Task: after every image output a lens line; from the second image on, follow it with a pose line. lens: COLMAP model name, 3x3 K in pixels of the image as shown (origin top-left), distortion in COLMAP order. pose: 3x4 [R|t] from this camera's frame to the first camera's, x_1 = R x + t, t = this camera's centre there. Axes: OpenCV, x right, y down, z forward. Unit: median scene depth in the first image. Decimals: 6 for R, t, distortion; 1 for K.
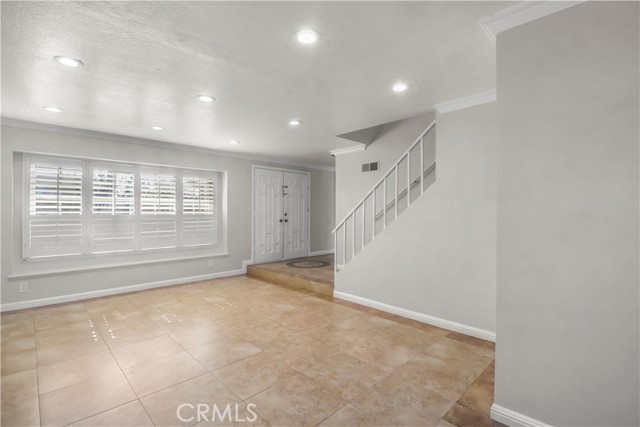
lens RADIAL K [[298.2, 0, 319.0], [0, 298.2, 213.3], [0, 0, 1]] dist [-0.006566, -0.007591]
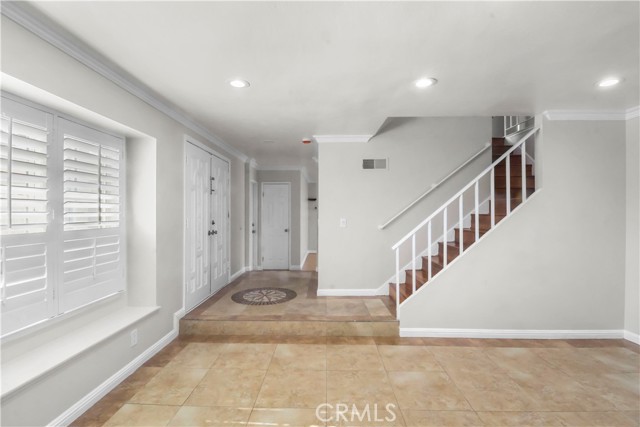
lens RADIAL K [[298.2, 0, 319.2], [0, 298.2, 211.8], [0, 0, 1]] dist [-0.006566, -0.007591]
pose [[0.722050, 0.001815, 0.691838, -0.701569], [0.003571, 0.999973, -0.006350, -0.026187], [-0.691831, 0.007055, 0.722025, 0.711032]]
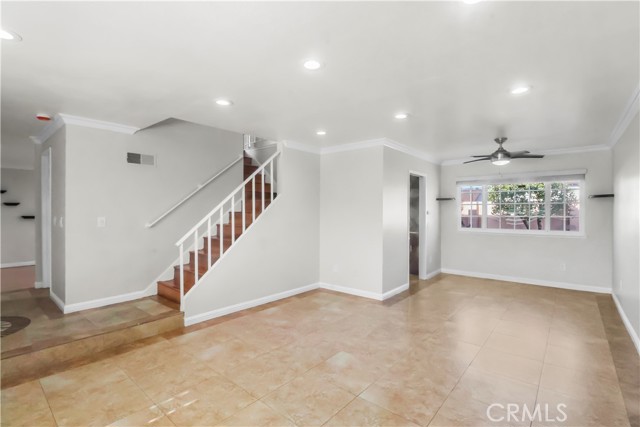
lens RADIAL K [[298.2, 0, 316.4], [0, 298.2, 211.1], [0, 0, 1]] dist [-0.006566, -0.007591]
pose [[-0.083475, -0.000620, 0.996510, -0.885698], [0.003456, 0.999994, 0.000912, -0.026128], [-0.996504, 0.003520, -0.083473, 0.842600]]
